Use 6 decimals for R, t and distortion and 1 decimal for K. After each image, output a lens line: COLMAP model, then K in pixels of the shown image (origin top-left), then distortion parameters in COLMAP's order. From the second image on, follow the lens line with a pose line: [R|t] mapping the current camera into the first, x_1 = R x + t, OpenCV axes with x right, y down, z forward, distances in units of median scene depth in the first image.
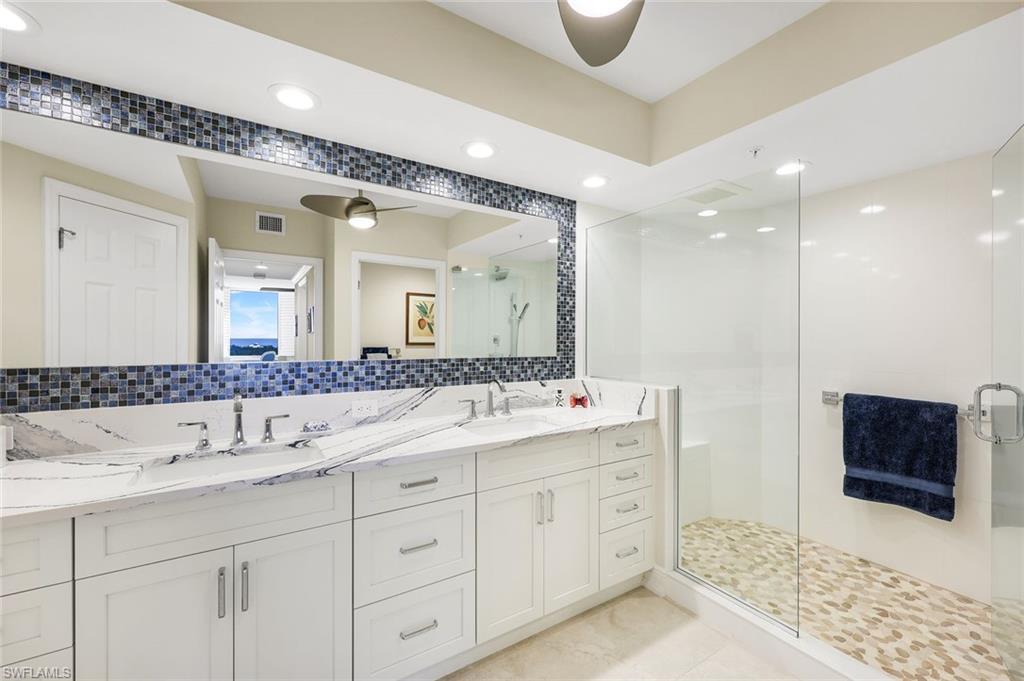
lens RADIAL K [[416.3, 0, 512.5], [0, 416.3, 339.9], [0, 0, 1]] dist [-0.000117, 0.000091]
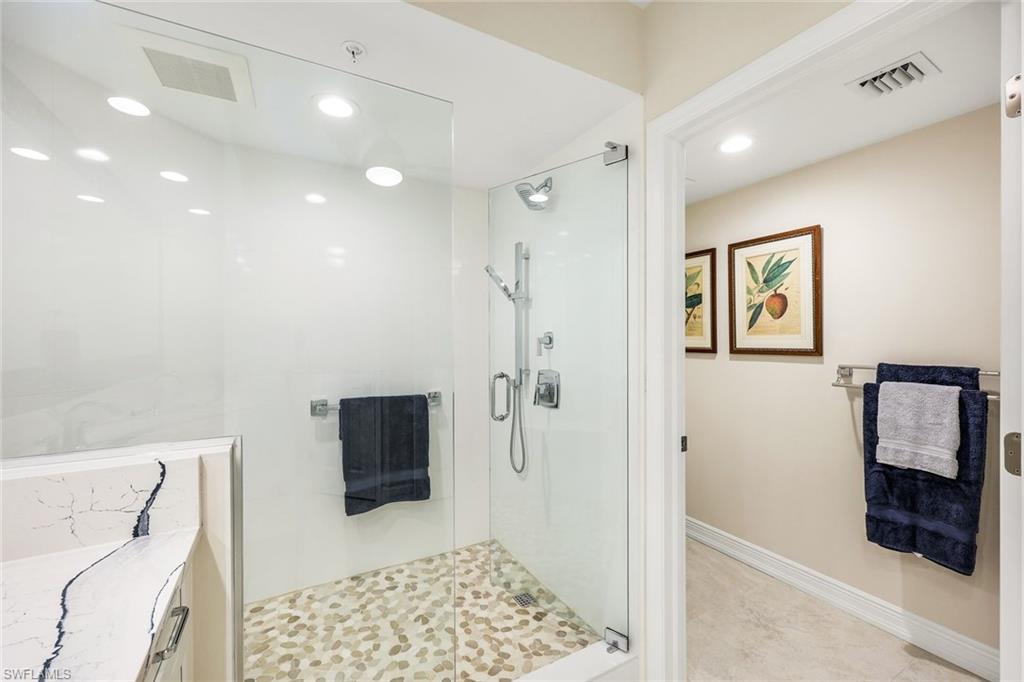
lens RADIAL K [[416.3, 0, 512.0], [0, 416.3, 339.1], [0, 0, 1]] dist [-0.000117, 0.000091]
pose [[0.066755, -0.005775, 0.997753, -0.055865], [0.004507, 0.999975, 0.005487, -0.002473], [-0.997759, 0.004131, 0.066779, 0.648870]]
